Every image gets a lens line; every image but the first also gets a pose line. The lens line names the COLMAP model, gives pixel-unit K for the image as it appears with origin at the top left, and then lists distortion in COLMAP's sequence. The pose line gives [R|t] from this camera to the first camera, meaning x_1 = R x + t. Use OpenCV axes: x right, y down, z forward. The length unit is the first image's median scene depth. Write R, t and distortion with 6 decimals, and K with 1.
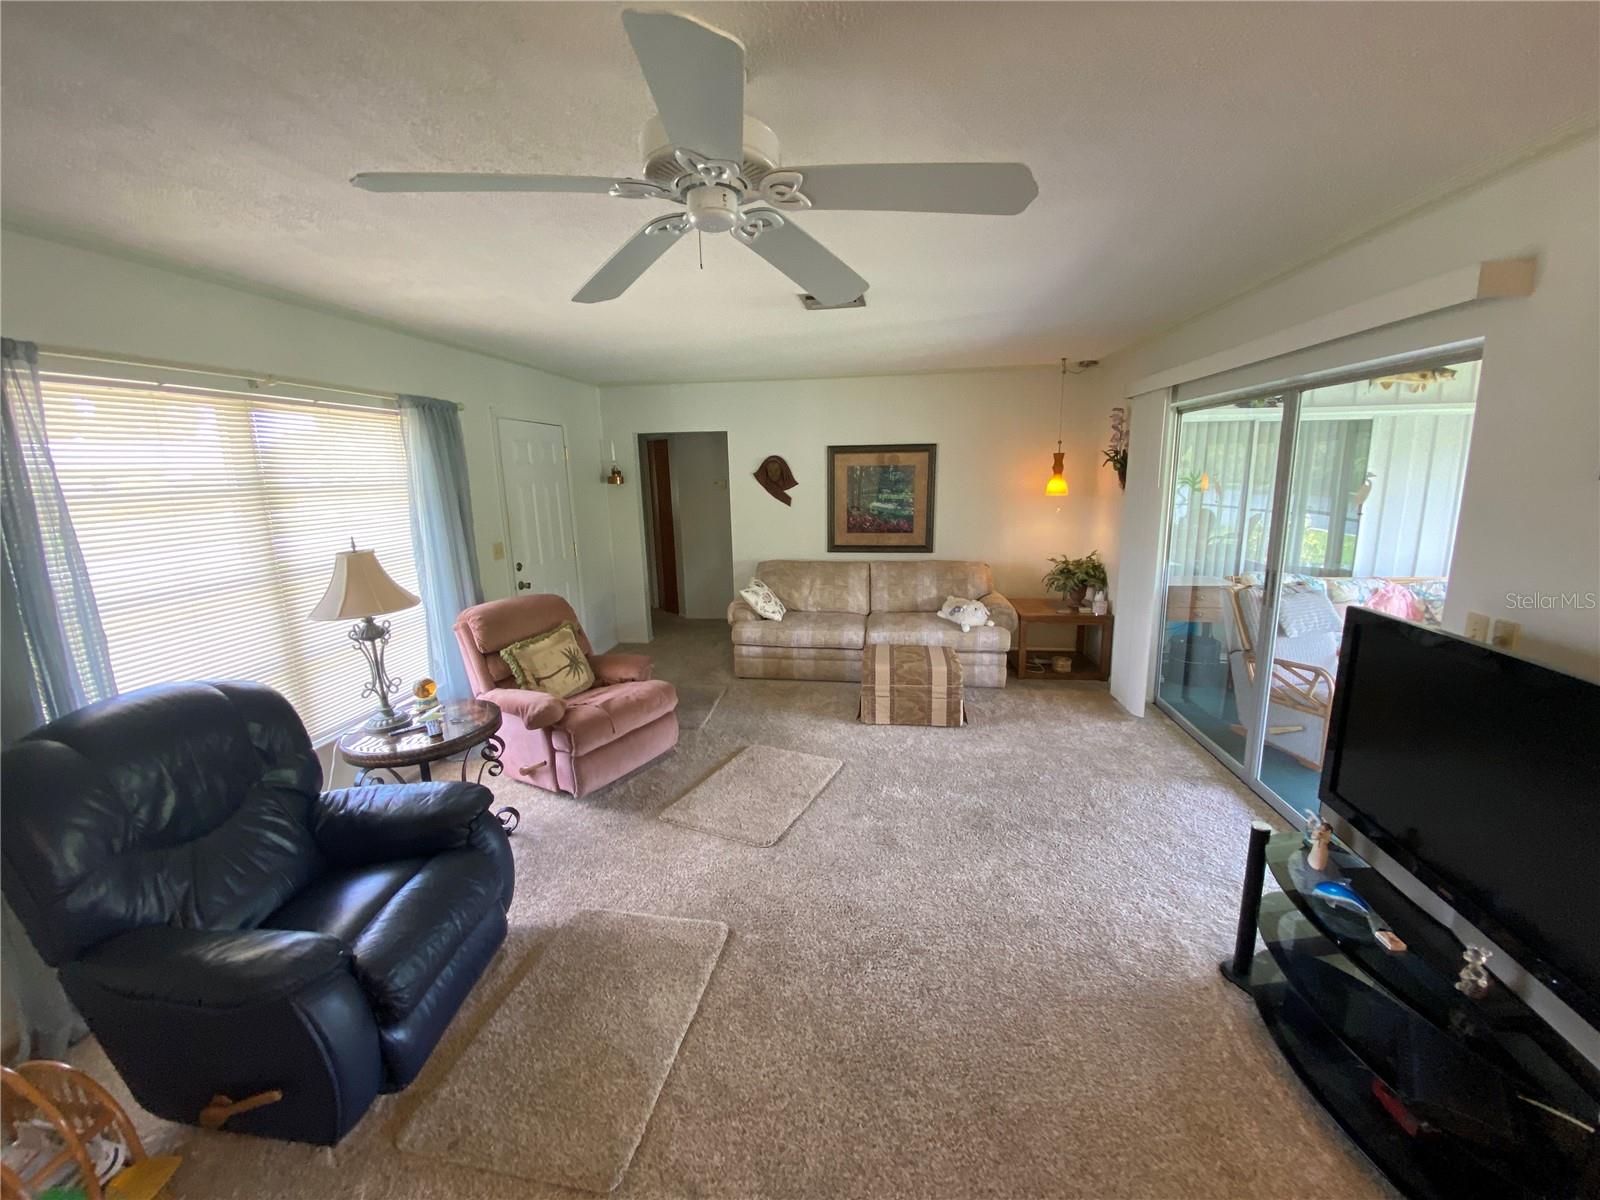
lens RADIAL K [[642.8, 0, 797.7], [0, 642.8, 595.4], [0, 0, 1]] dist [0.025238, -0.023537]
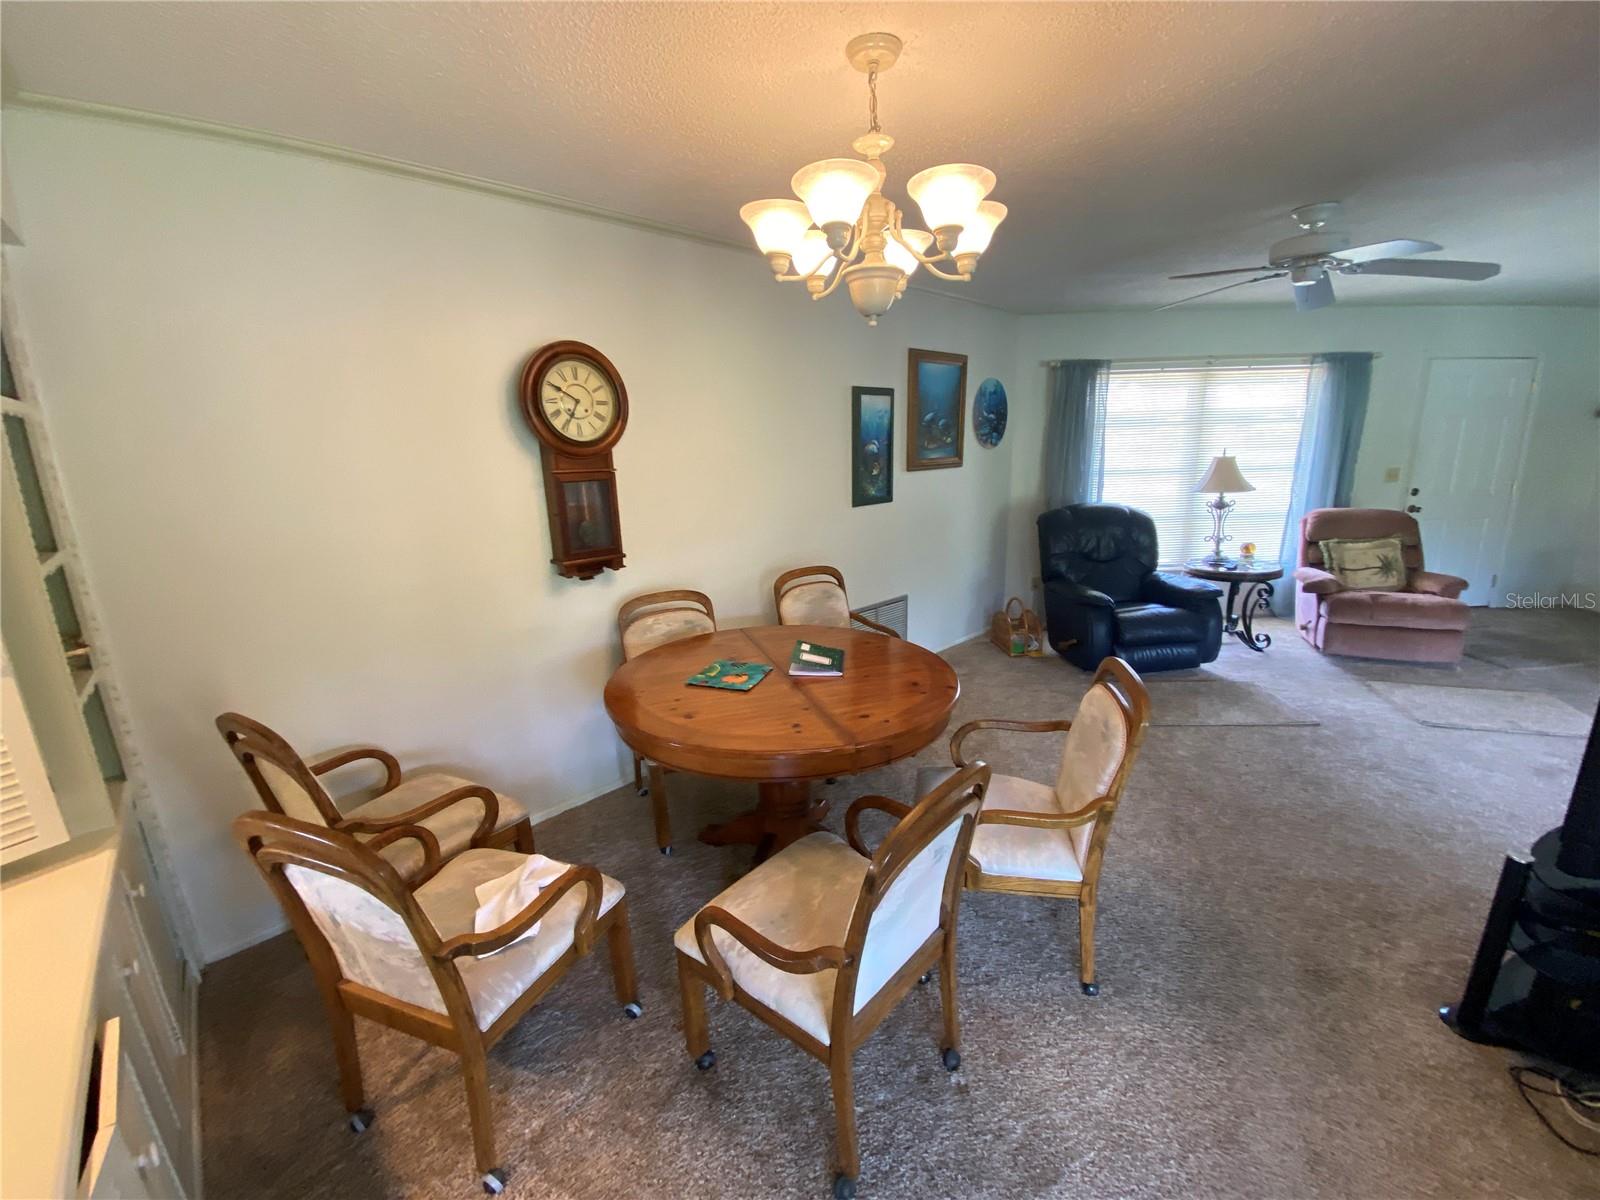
lens RADIAL K [[642.8, 0, 797.7], [0, 642.8, 595.4], [0, 0, 1]] dist [0.025238, -0.023537]
pose [[0.143941, 0.250194, -0.957436, 0.761217], [-0.160507, 0.960603, 0.226891, 0.066374], [0.976483, 0.121016, 0.178428, -0.326054]]
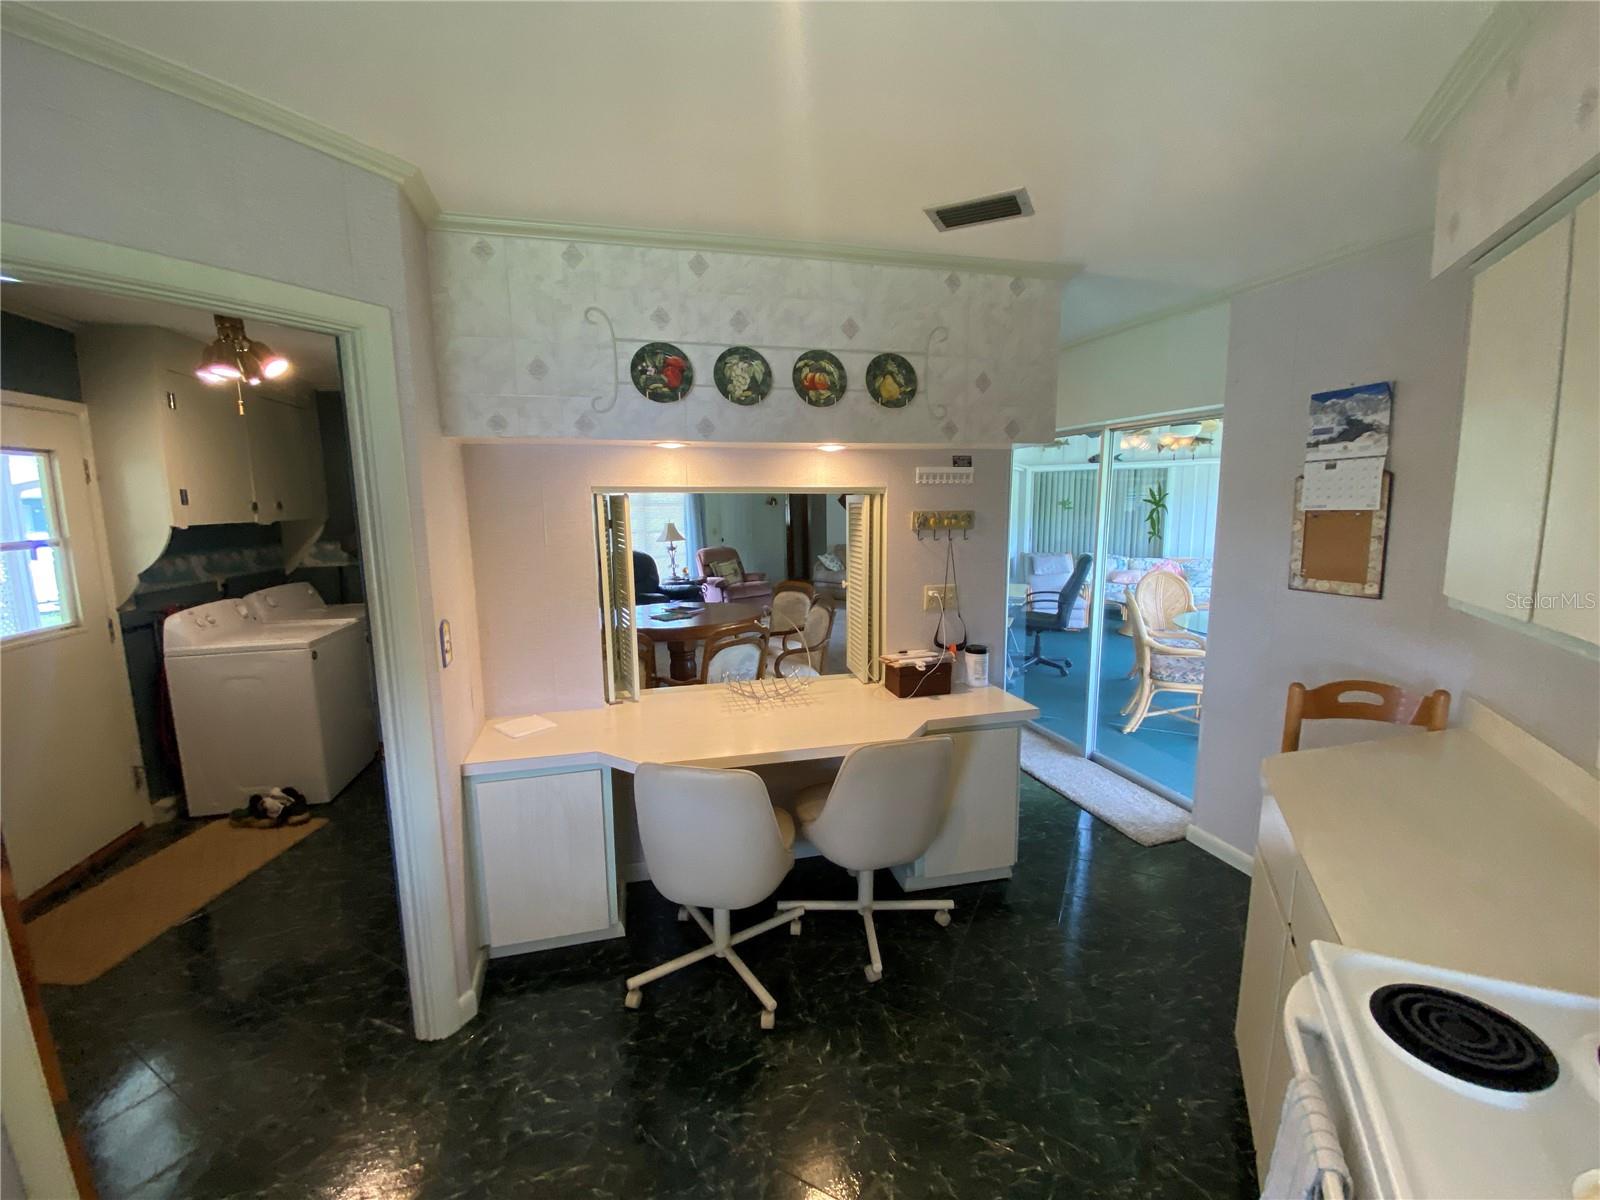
lens RADIAL K [[642.8, 0, 797.7], [0, 642.8, 595.4], [0, 0, 1]] dist [0.025238, -0.023537]
pose [[0.938839, 0.048892, -0.340867, 0.876506], [-0.063713, 0.997442, -0.032415, 0.301844], [0.338410, 0.052150, 0.939553, -1.516294]]
